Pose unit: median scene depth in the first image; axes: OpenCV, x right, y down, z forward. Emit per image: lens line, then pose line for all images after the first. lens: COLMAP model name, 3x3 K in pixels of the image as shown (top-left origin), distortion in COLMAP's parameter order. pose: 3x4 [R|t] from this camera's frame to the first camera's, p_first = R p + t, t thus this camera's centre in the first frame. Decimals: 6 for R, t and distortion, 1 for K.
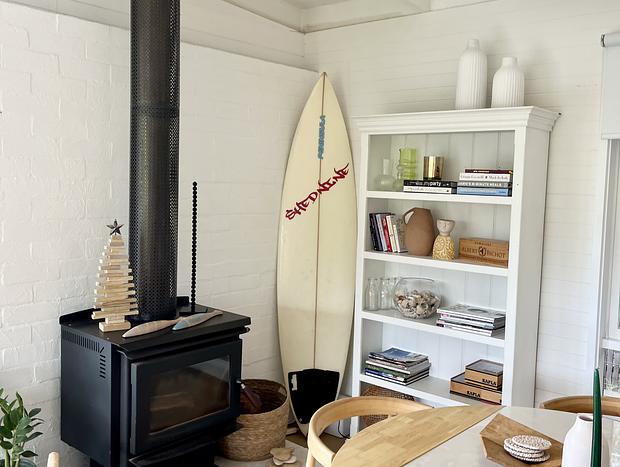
lens RADIAL K [[628.6, 0, 310.0], [0, 628.6, 233.5], [0, 0, 1]] dist [-0.003434, -0.007174]
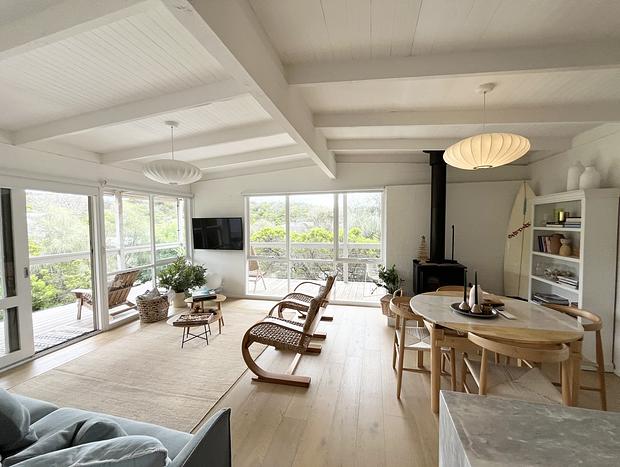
lens RADIAL K [[249.2, 0, 310.0], [0, 249.2, 233.5], [0, 0, 1]] dist [-0.000022, 0.000015]
pose [[0.451677, 0.006758, -0.892156, 0.579046], [-0.056481, 0.998182, -0.021034, 0.029624], [0.890392, 0.059891, 0.451237, -0.244037]]
